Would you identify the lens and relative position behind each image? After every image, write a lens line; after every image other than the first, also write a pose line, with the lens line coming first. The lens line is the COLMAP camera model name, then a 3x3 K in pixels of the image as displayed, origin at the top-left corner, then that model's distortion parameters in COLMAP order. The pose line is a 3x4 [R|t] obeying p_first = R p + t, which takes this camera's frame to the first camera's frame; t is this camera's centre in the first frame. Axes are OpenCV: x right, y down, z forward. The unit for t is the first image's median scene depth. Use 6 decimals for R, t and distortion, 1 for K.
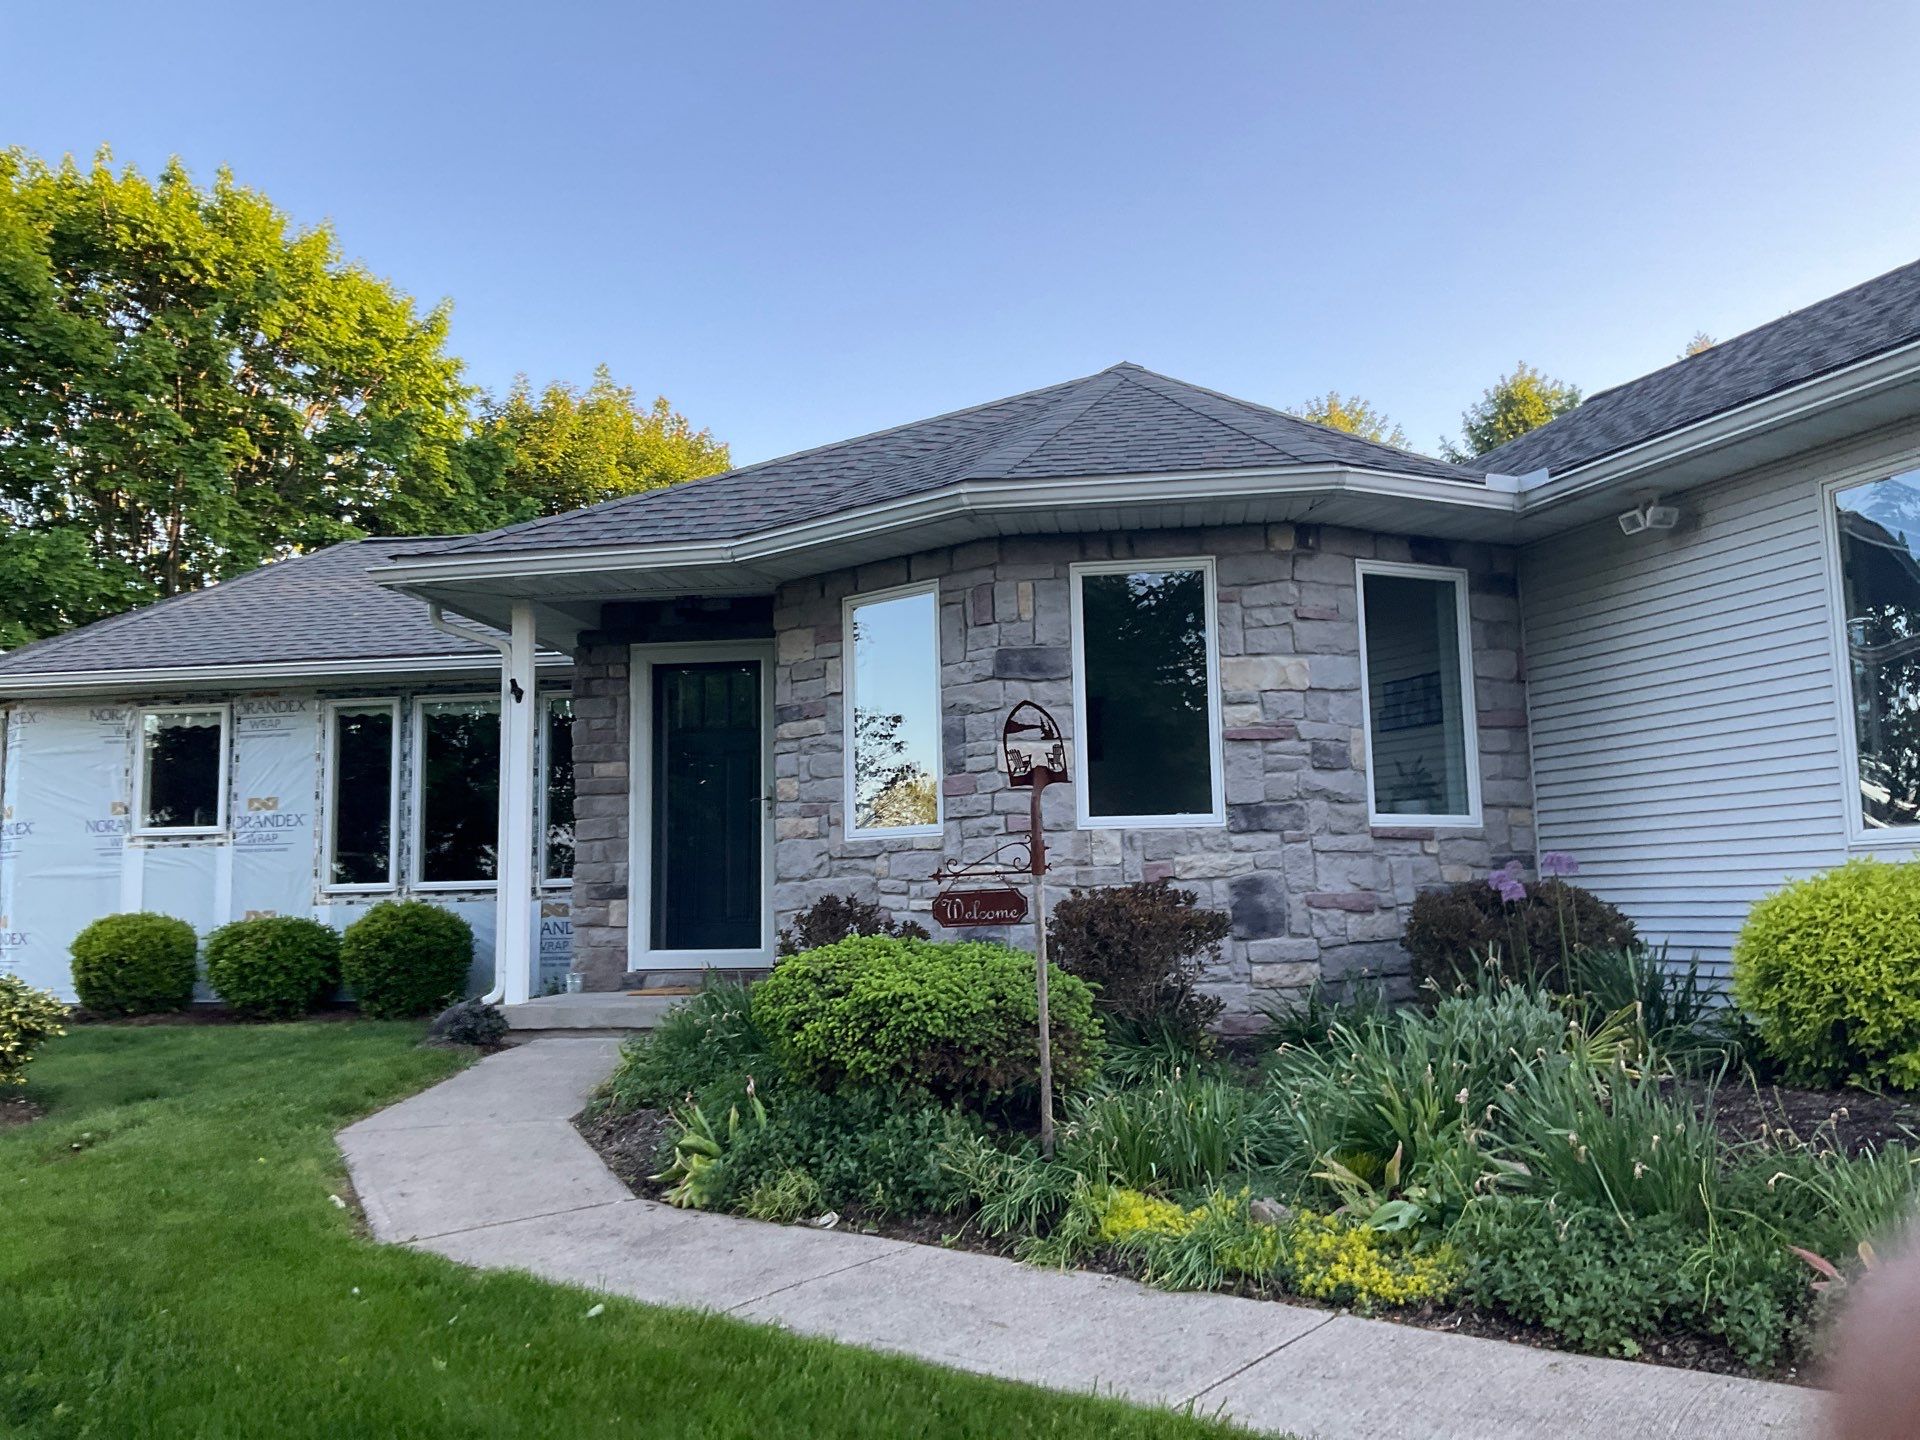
lens RADIAL K [[1573.8, 0, 960.0], [0, 1573.8, 720.0], [0, 0, 1]] dist [0.100746, -0.234036]
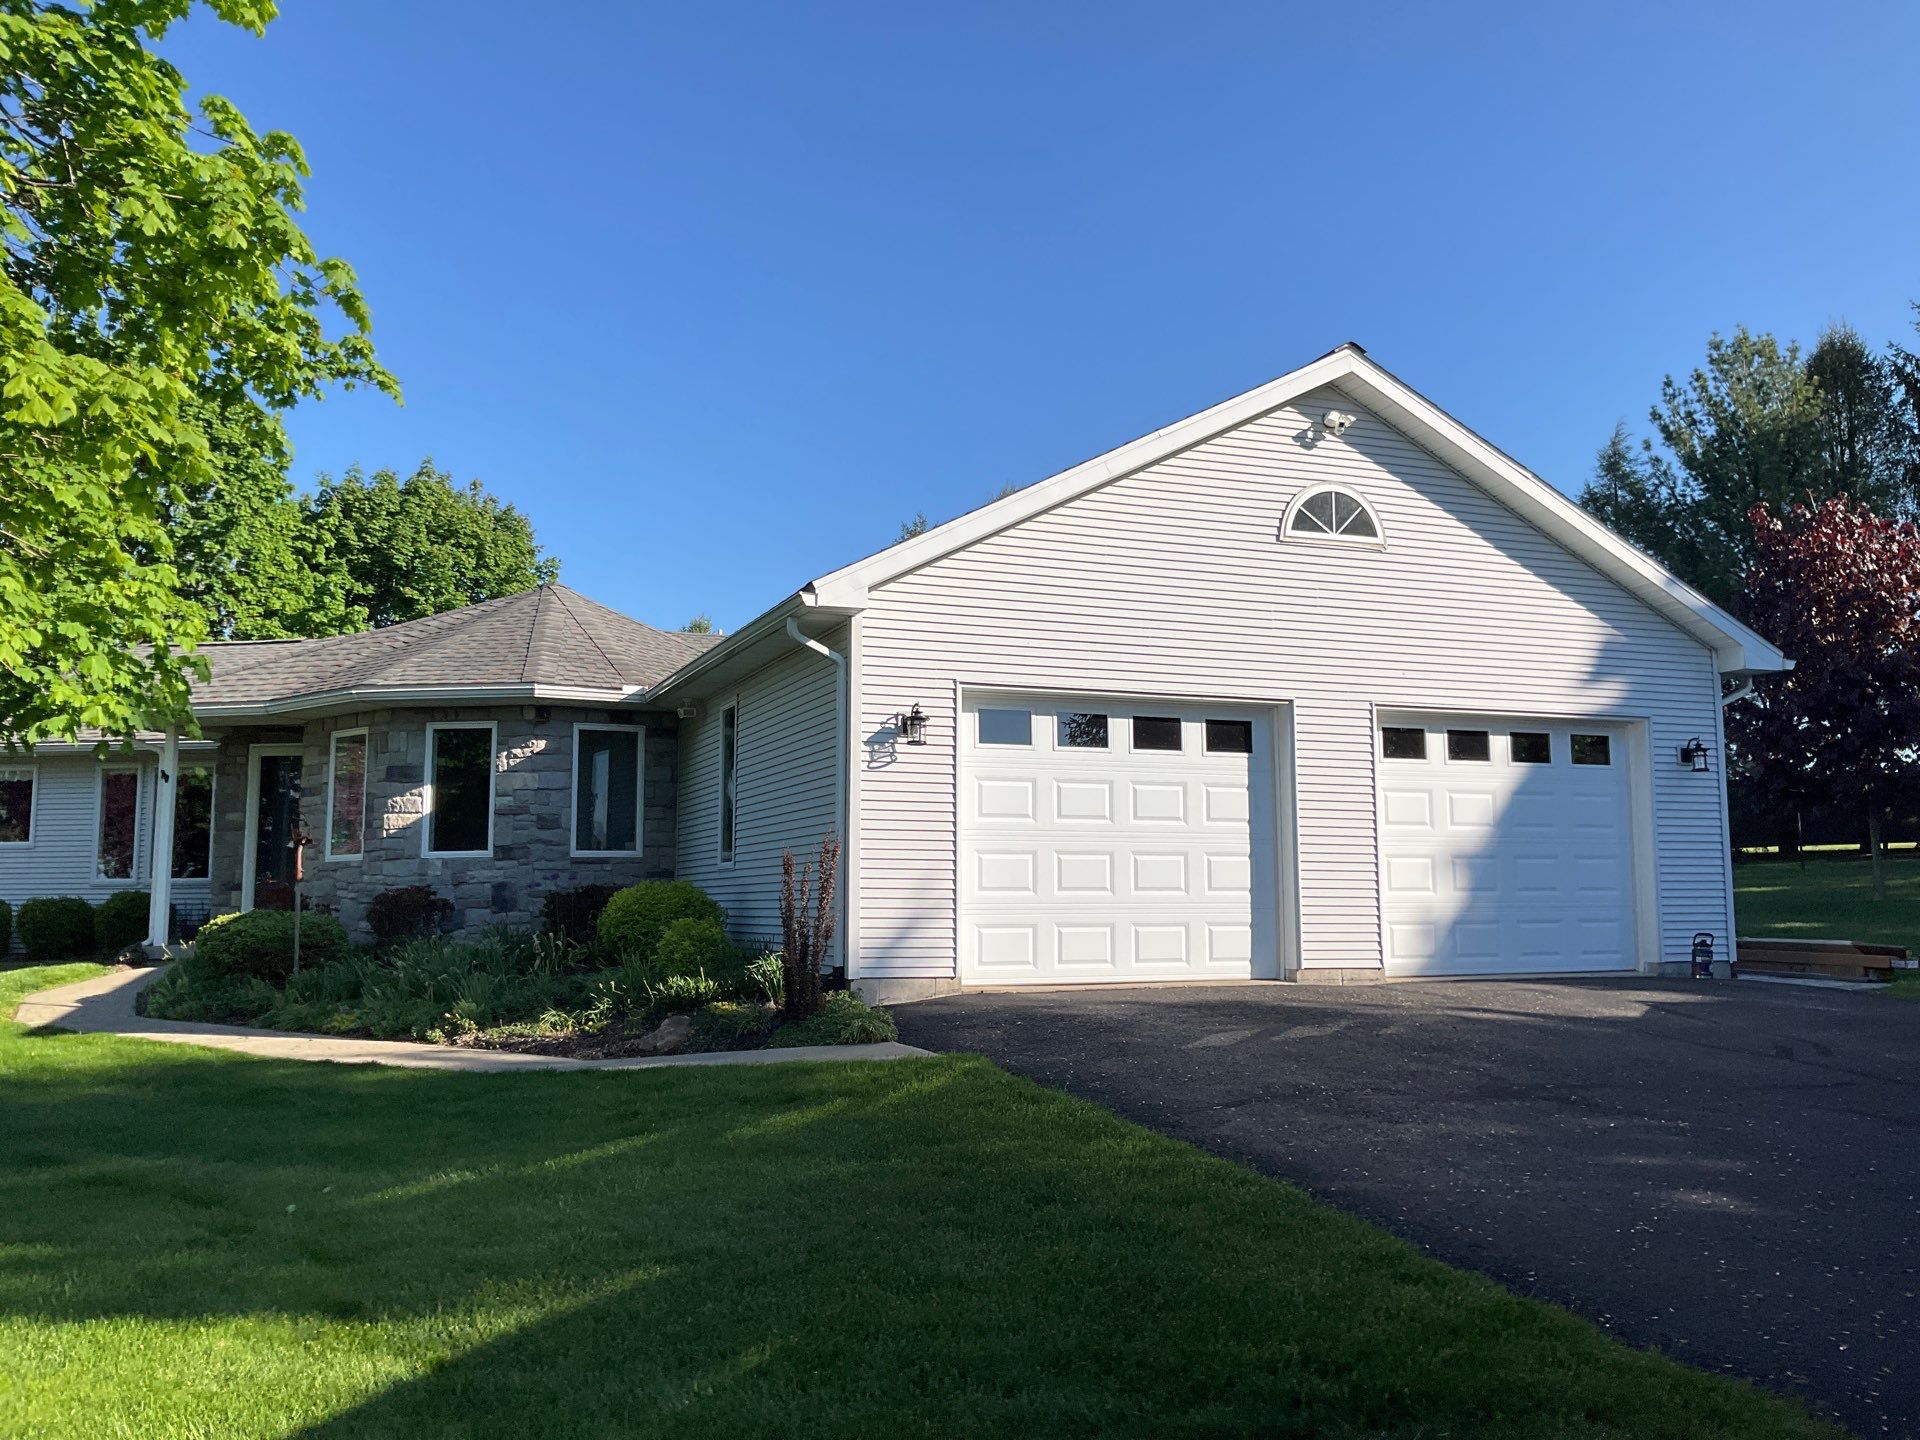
lens RADIAL K [[1554.5, 0, 960.0], [0, 1554.5, 720.0], [0, 0, 1]] dist [0.115059, -0.226353]
pose [[0.999438, 0.013341, 0.030741, 0.677216], [-0.013387, 0.999910, 0.001290, -0.114129], [-0.030721, -0.001701, 0.999527, -0.988877]]
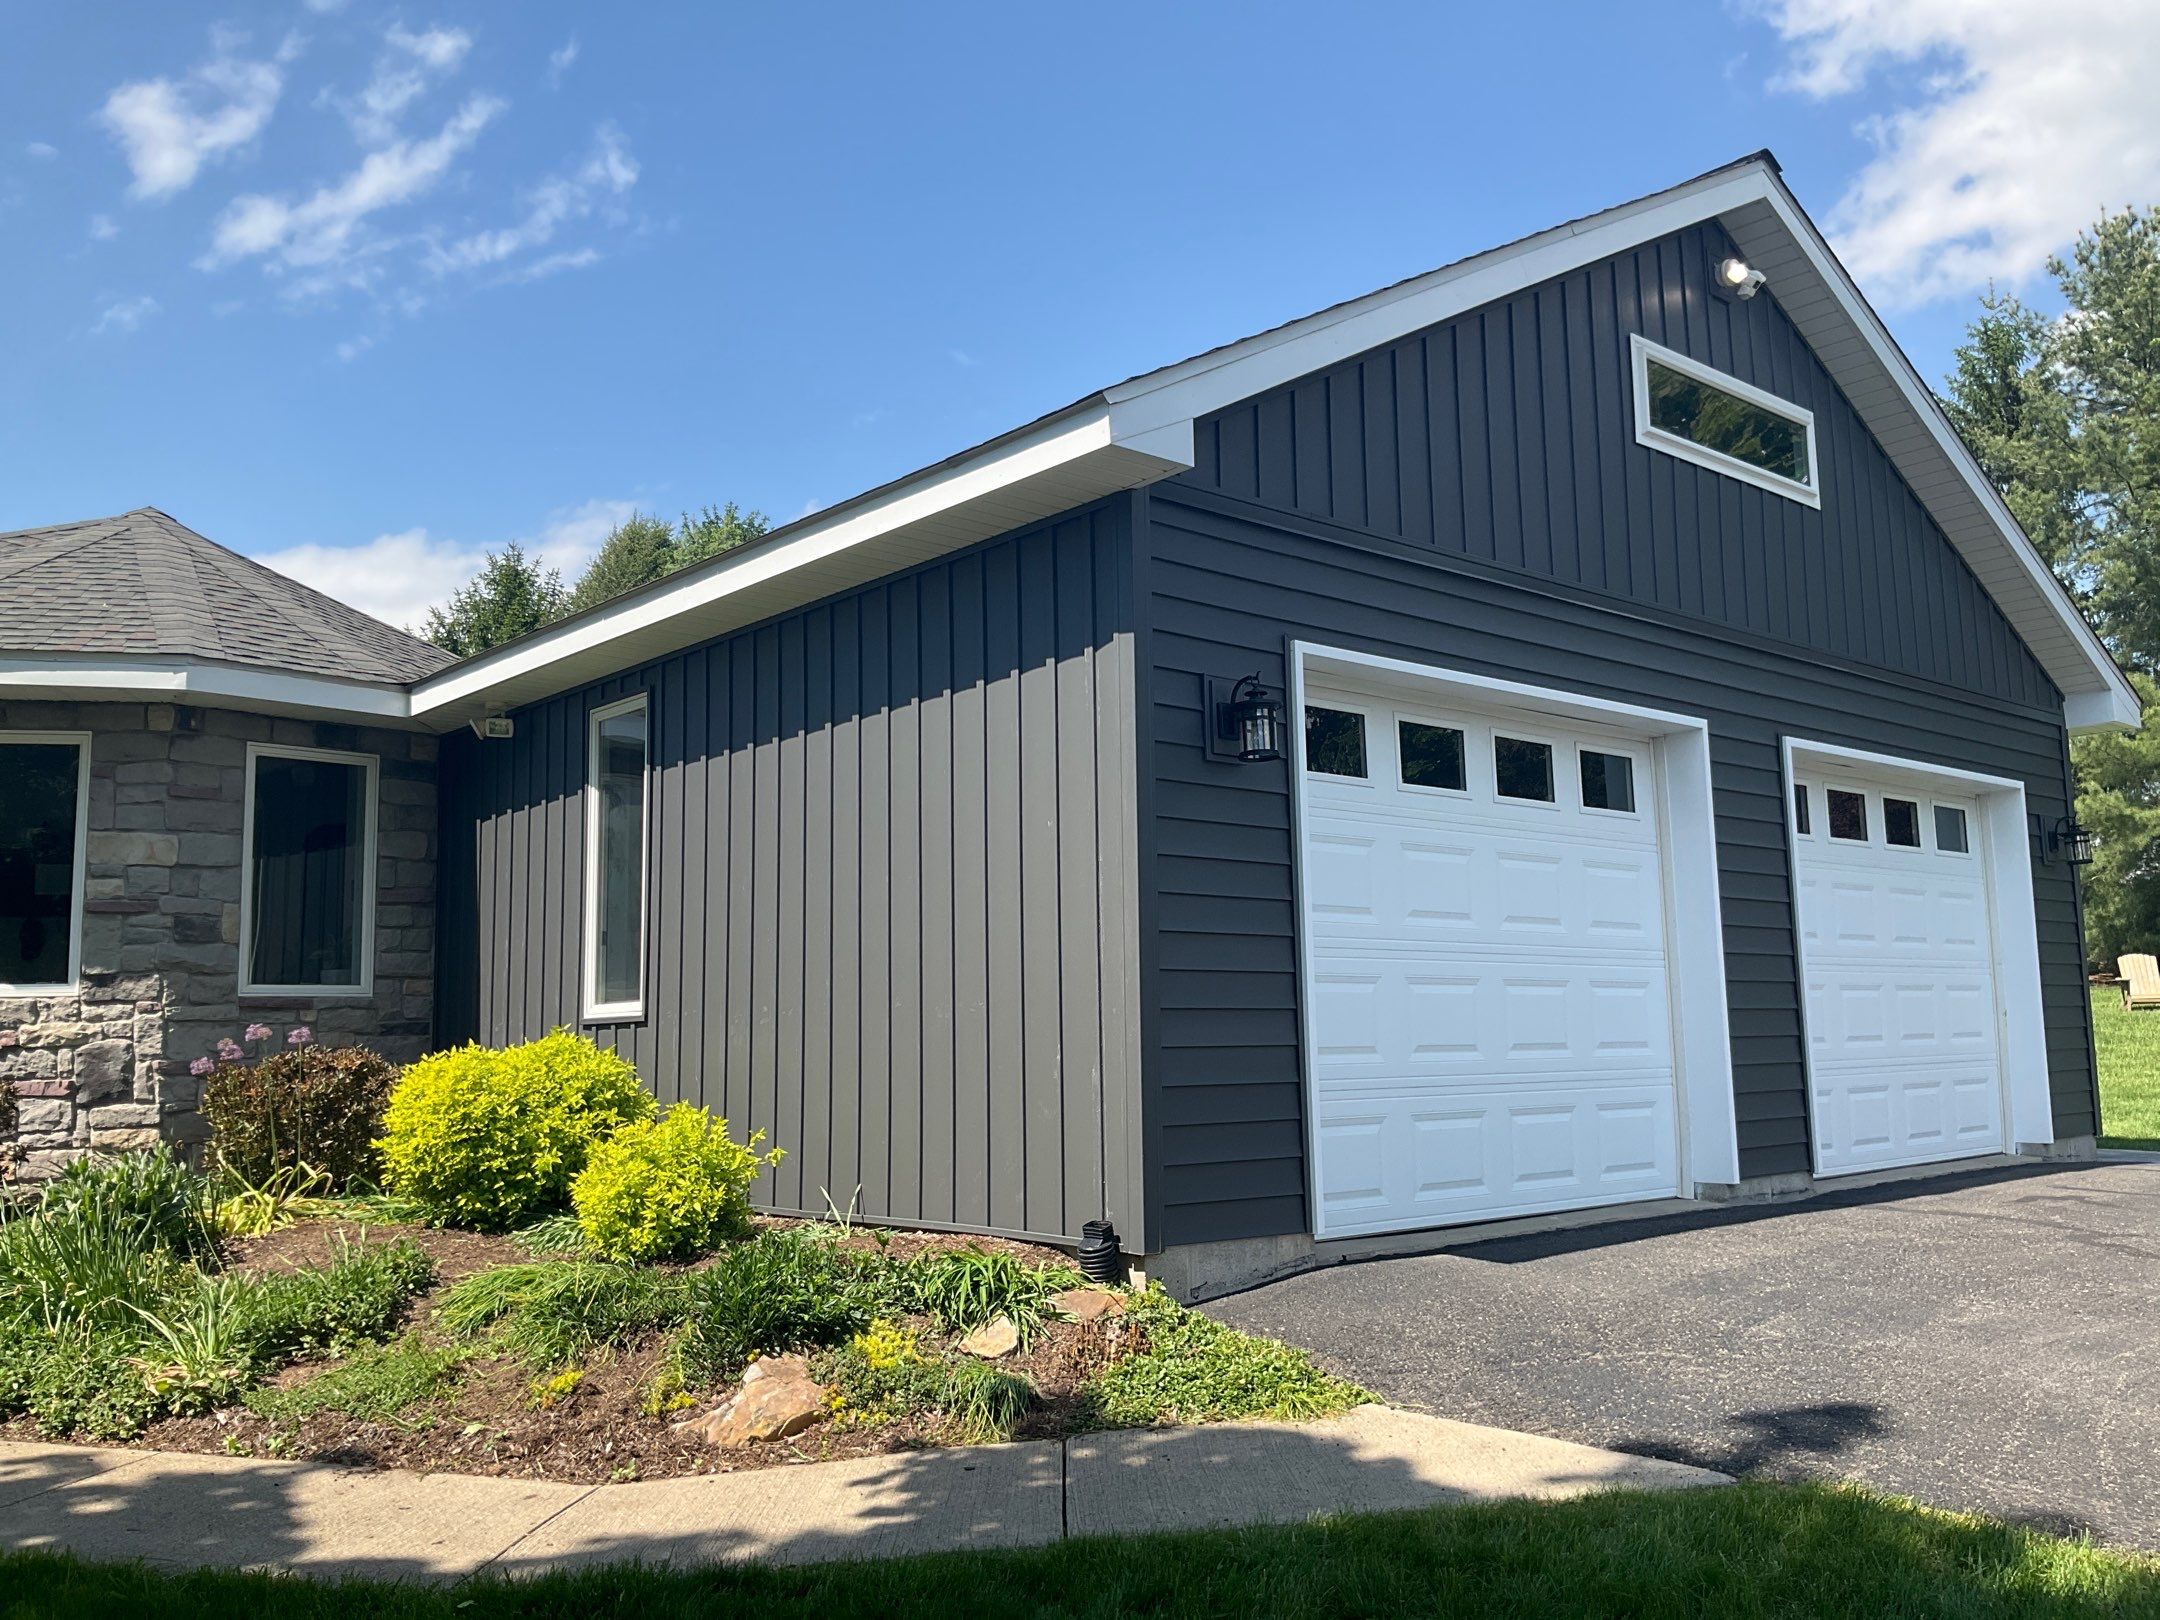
lens RADIAL K [[1770.5, 0, 1080.0], [0, 1770.5, 810.0], [0, 0, 1]] dist [0.100746, -0.234036]
pose [[0.931130, 0.044049, 0.362018, 0.337384], [-0.037470, 0.998981, -0.025179, -0.047327], [-0.362758, 0.009880, 0.931831, -0.312071]]
